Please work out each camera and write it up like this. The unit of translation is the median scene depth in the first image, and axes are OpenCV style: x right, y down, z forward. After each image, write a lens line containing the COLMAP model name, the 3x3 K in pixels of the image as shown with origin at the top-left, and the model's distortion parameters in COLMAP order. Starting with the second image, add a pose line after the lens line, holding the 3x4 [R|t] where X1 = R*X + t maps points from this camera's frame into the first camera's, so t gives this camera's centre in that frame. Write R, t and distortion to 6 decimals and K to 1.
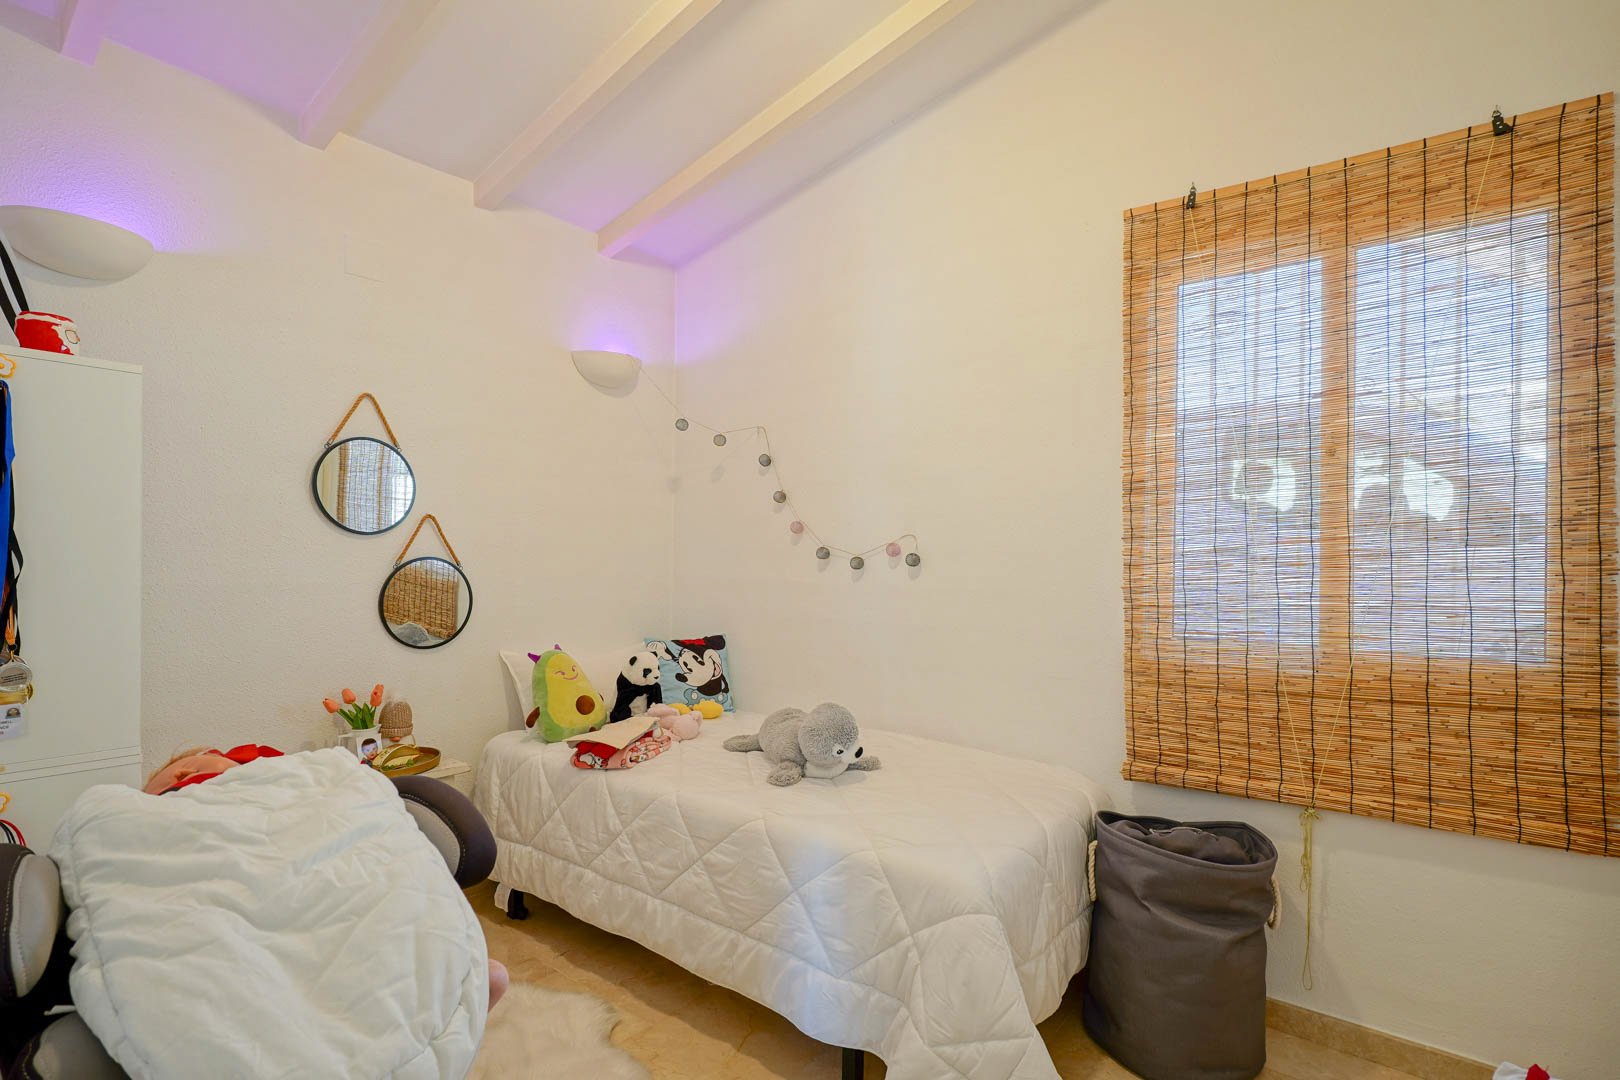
lens RADIAL K [[786.1, 0, 811.9], [0, 786.1, 561.6], [0, 0, 1]] dist [-0.011267, 0.000754]
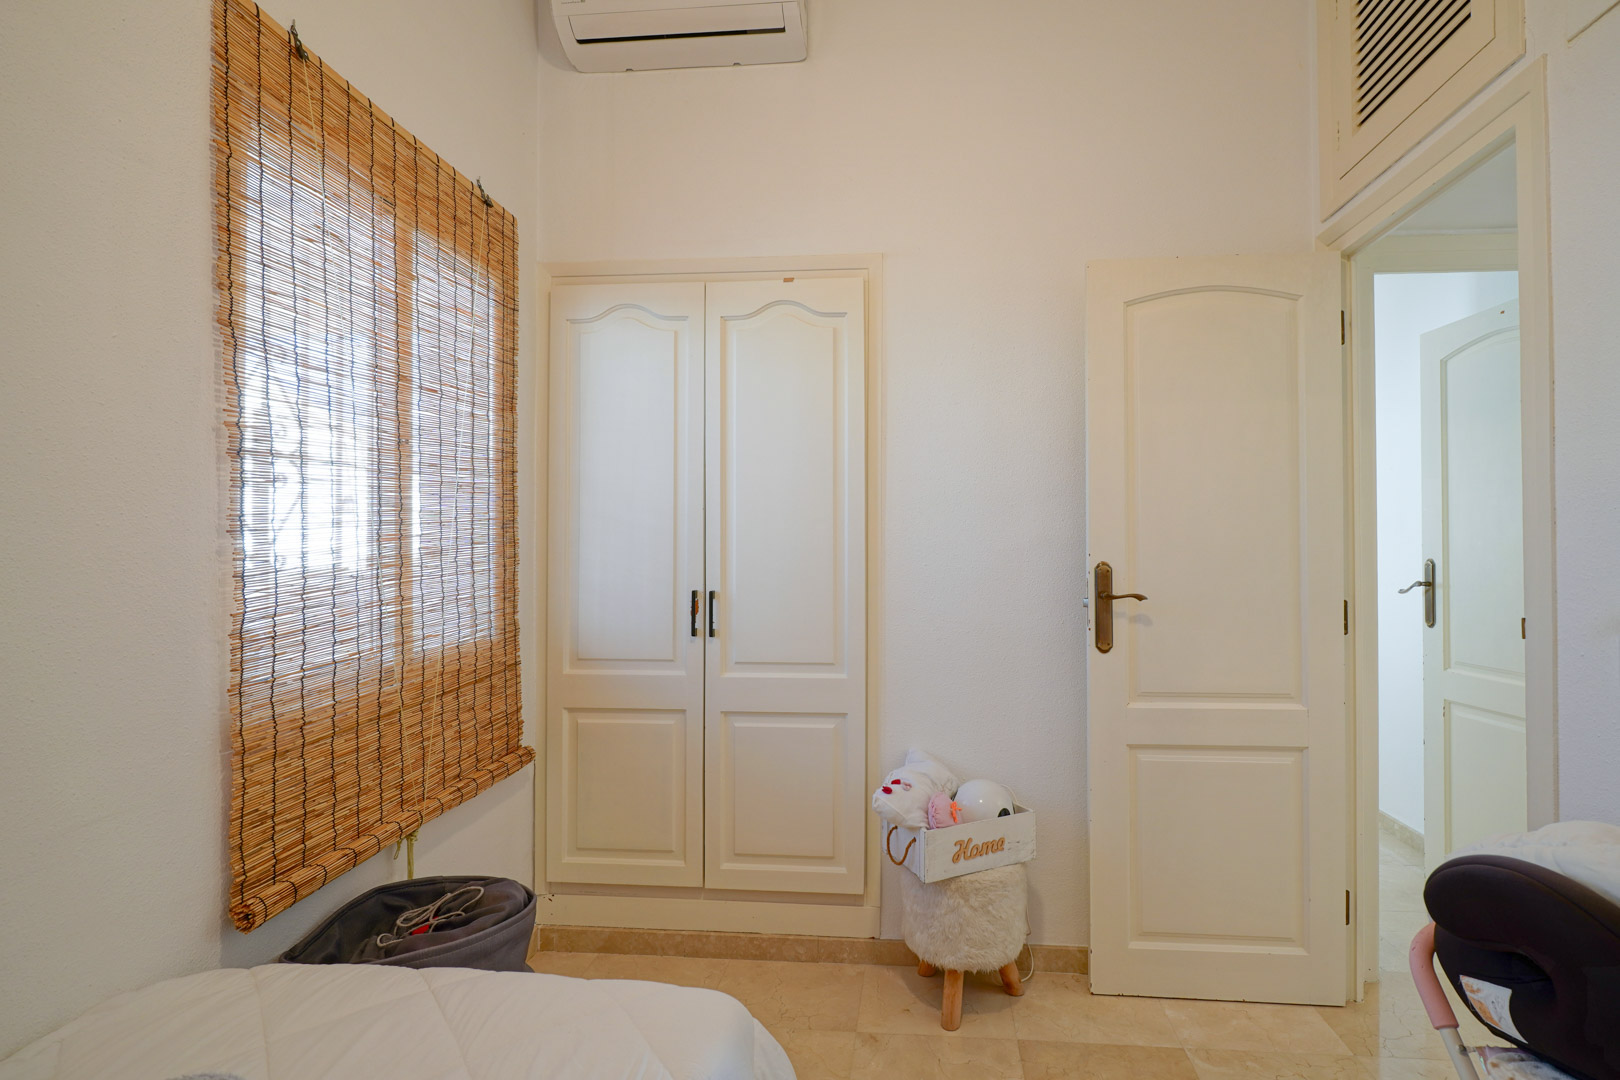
lens RADIAL K [[786.1, 0, 811.9], [0, 786.1, 561.6], [0, 0, 1]] dist [-0.011267, 0.000754]
pose [[-0.513982, -0.017484, 0.857623, -0.364502], [0.020483, 0.999257, 0.032647, -0.018762], [-0.857556, 0.034347, -0.513242, 1.017196]]
